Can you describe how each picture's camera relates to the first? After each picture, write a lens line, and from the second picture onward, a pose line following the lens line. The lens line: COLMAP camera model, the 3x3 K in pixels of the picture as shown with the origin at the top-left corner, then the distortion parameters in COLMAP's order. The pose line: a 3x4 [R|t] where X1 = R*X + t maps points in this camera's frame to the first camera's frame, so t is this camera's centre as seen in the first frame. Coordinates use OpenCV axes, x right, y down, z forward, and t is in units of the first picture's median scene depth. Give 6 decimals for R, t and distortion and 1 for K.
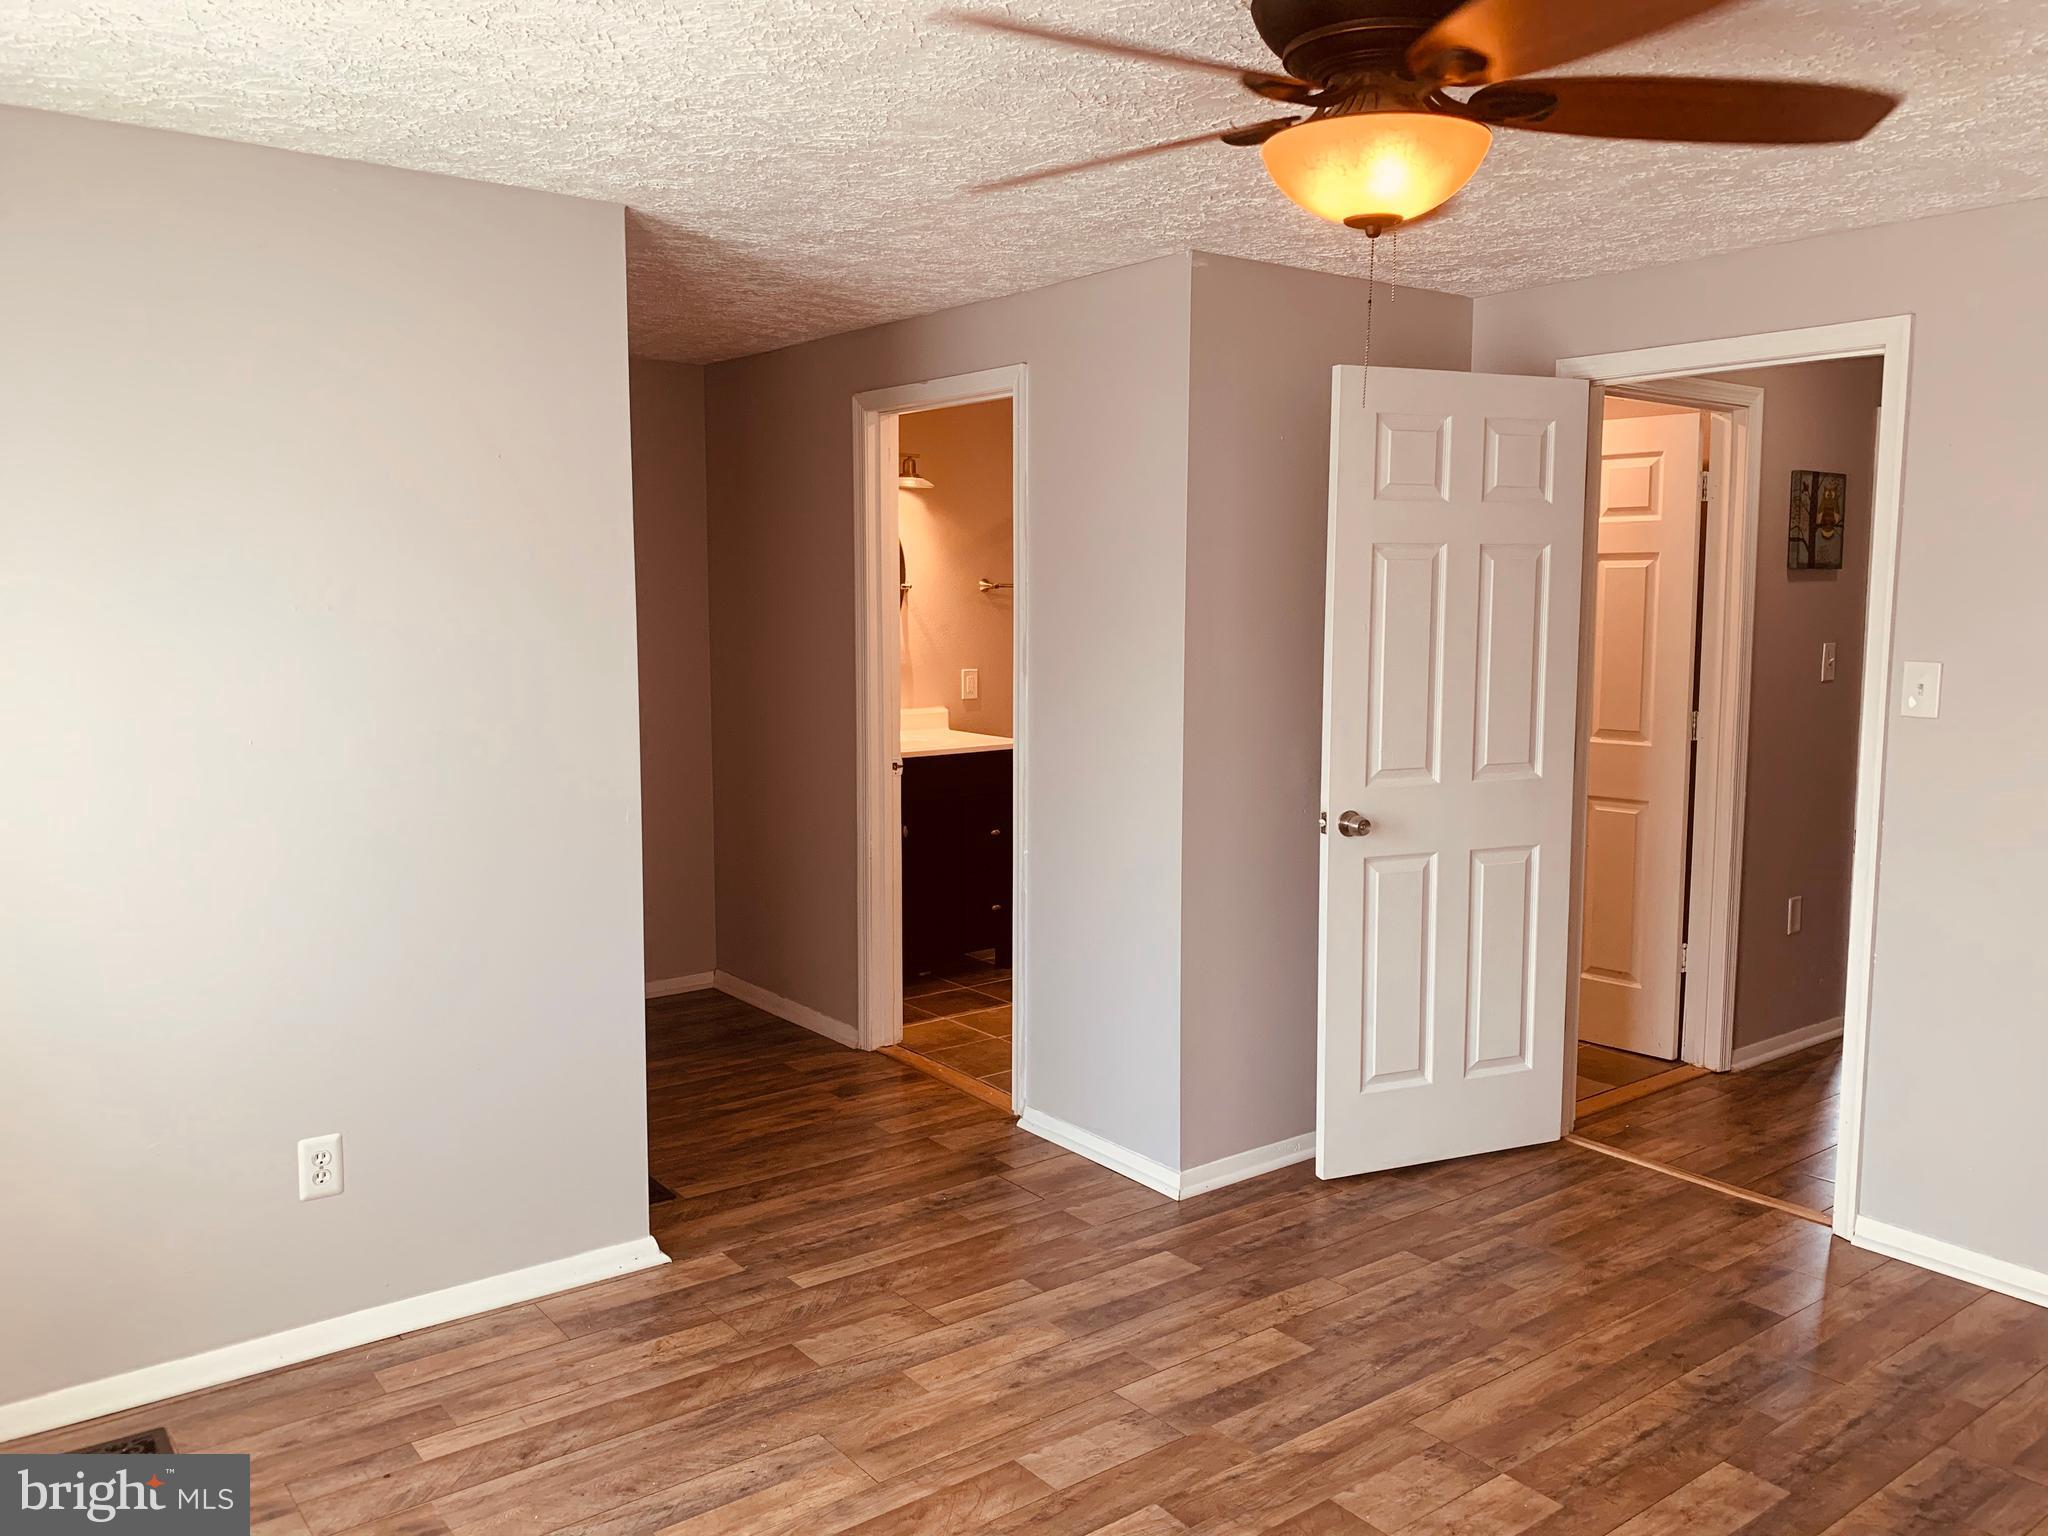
lens RADIAL K [[1590.9, 0, 1044.6], [0, 1590.9, 756.1], [0, 0, 1]] dist [0.062262, -0.058329]
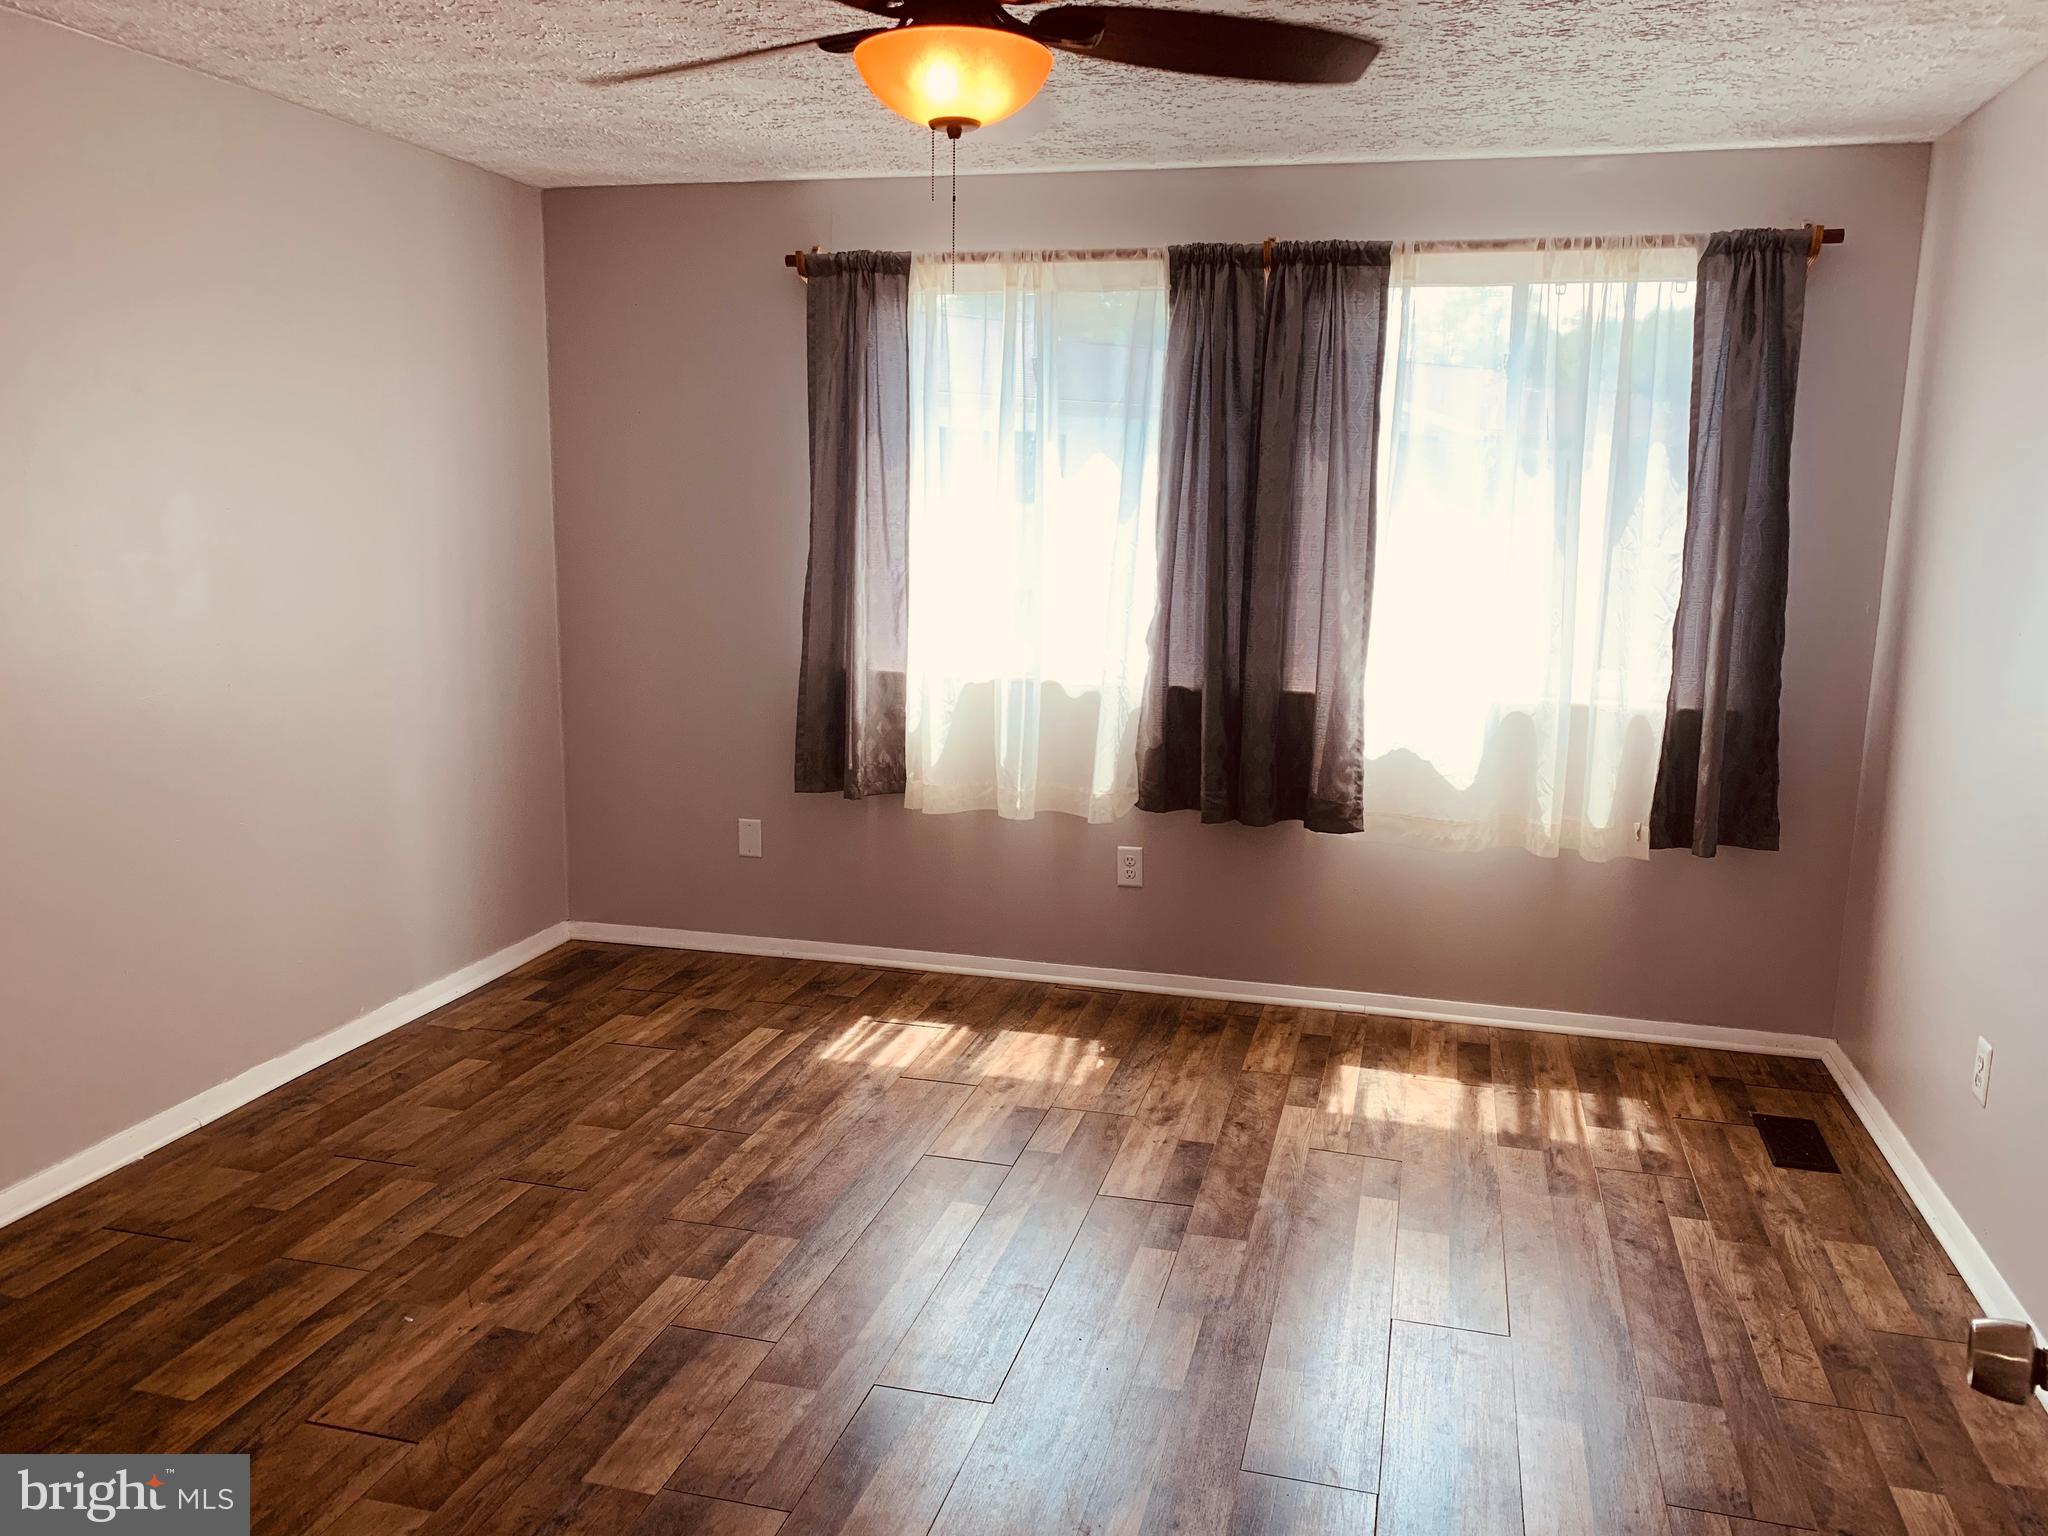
lens RADIAL K [[1590.9, 0, 1021.5], [0, 1590.9, 786.4], [0, 0, 1]] dist [0.062262, -0.058329]
pose [[-0.793760, 0.098723, -0.600166, 0.564481], [-0.087090, 0.958125, 0.272786, -0.123750], [0.601964, 0.268795, -0.751923, 1.273048]]
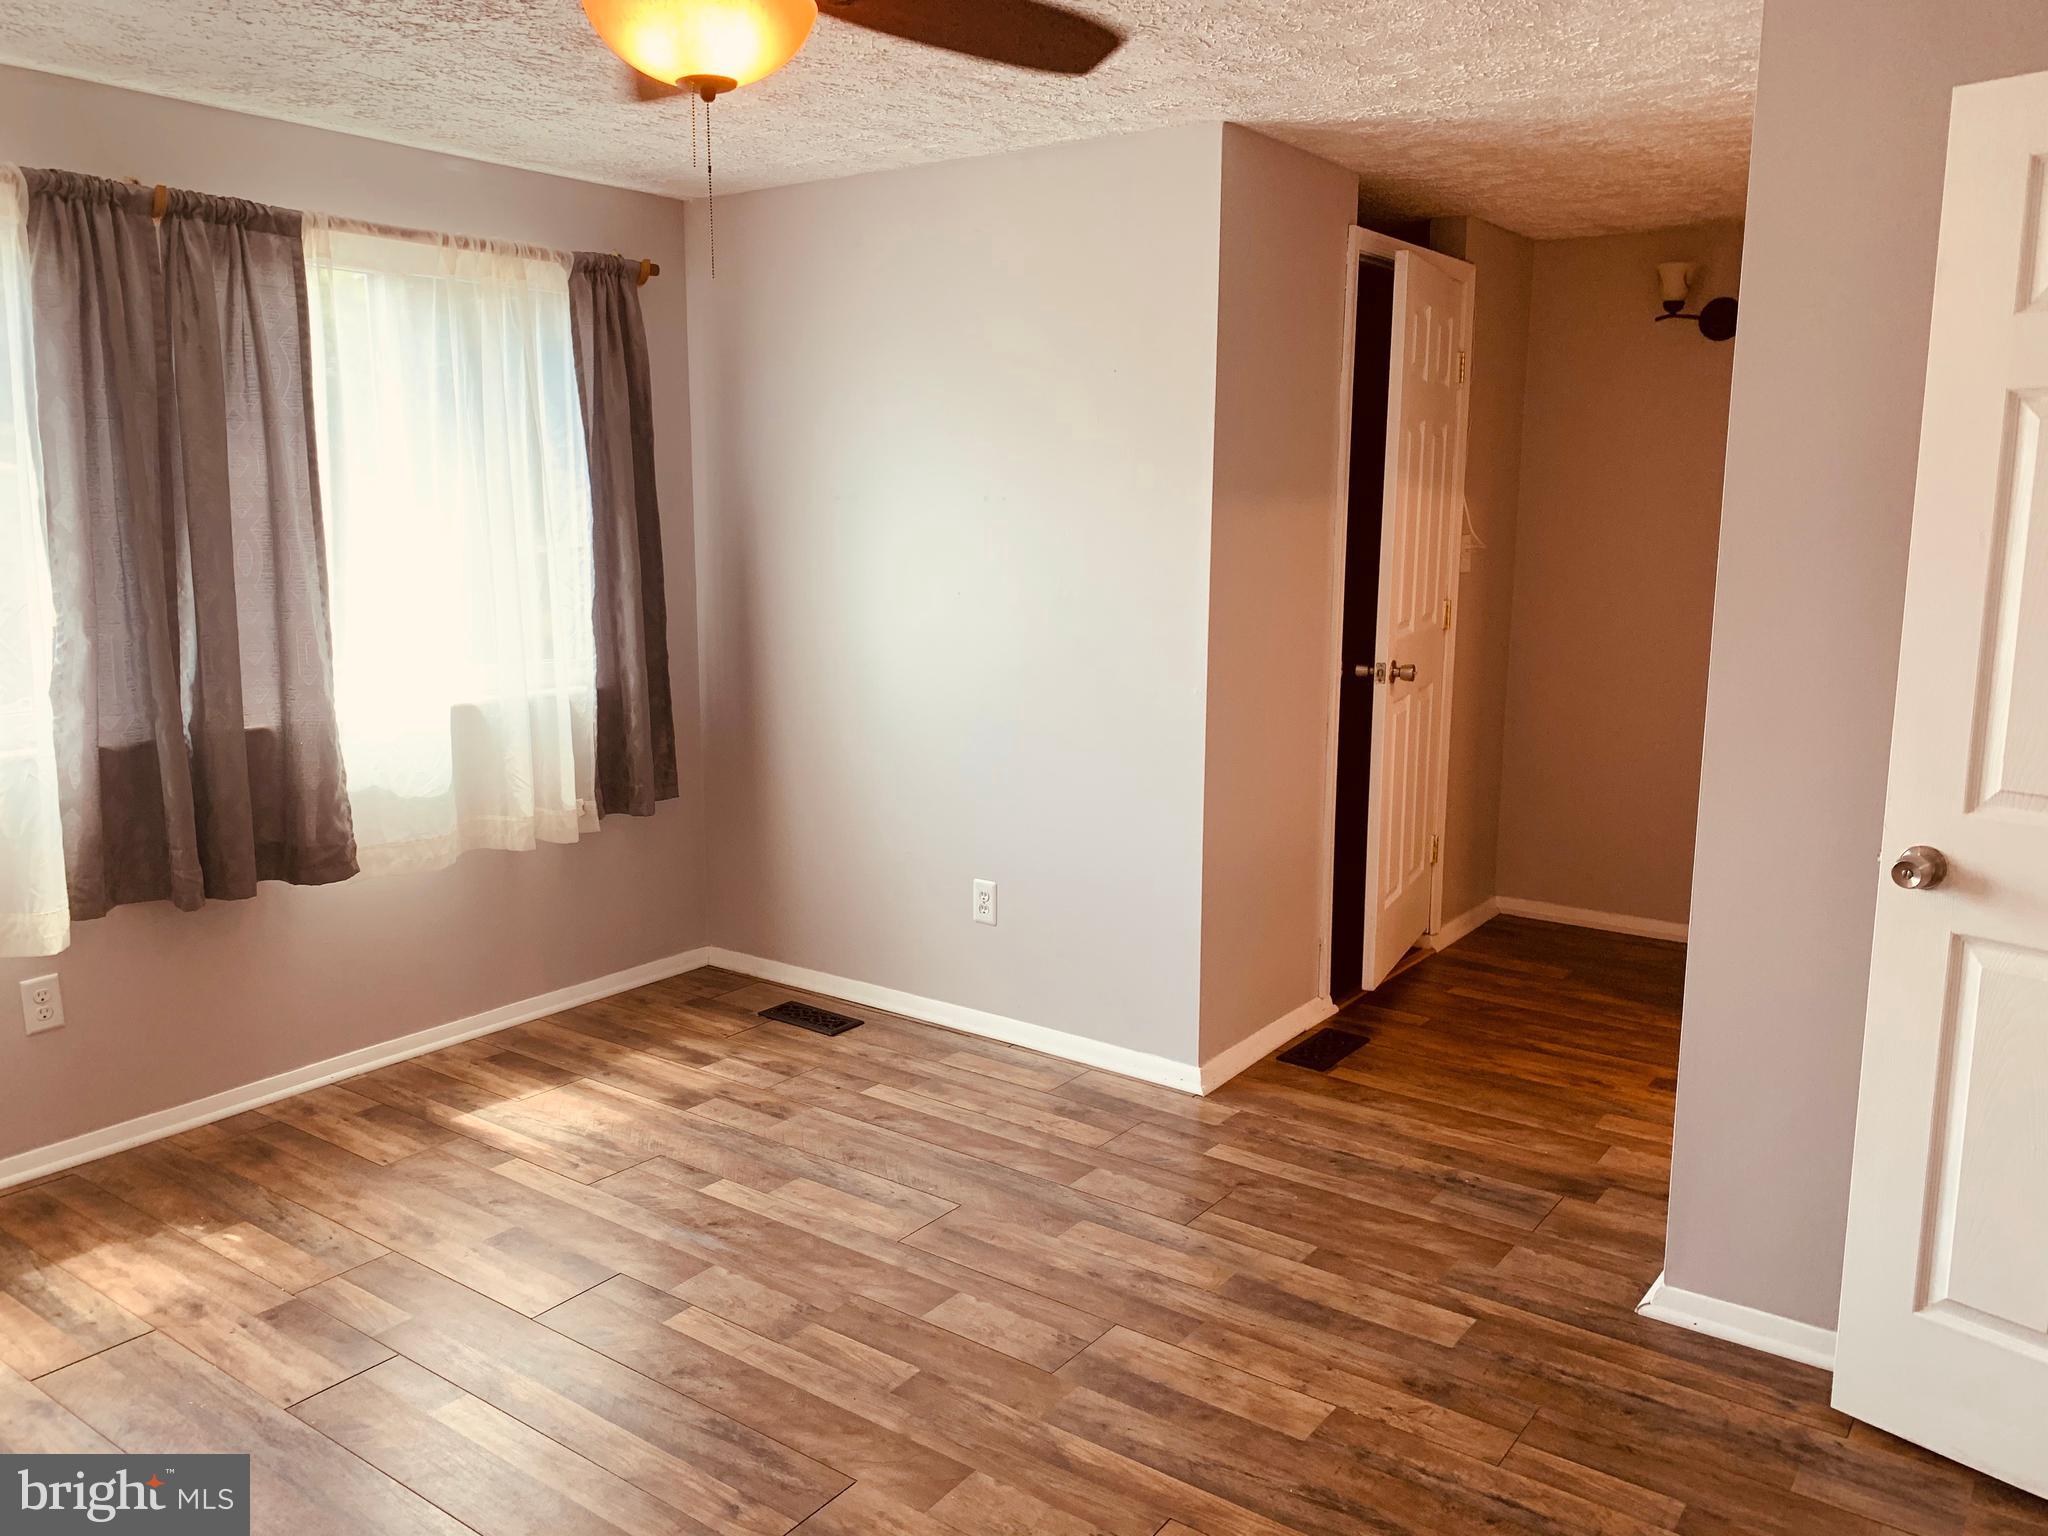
lens RADIAL K [[1590.9, 0, 1026.6], [0, 1590.9, 769.2], [0, 0, 1]] dist [0.062262, -0.058329]
pose [[0.279858, 0.164803, -0.945790, 0.792857], [-0.111425, 0.984074, 0.138503, -0.047840], [0.953553, 0.066624, 0.293765, 0.592392]]
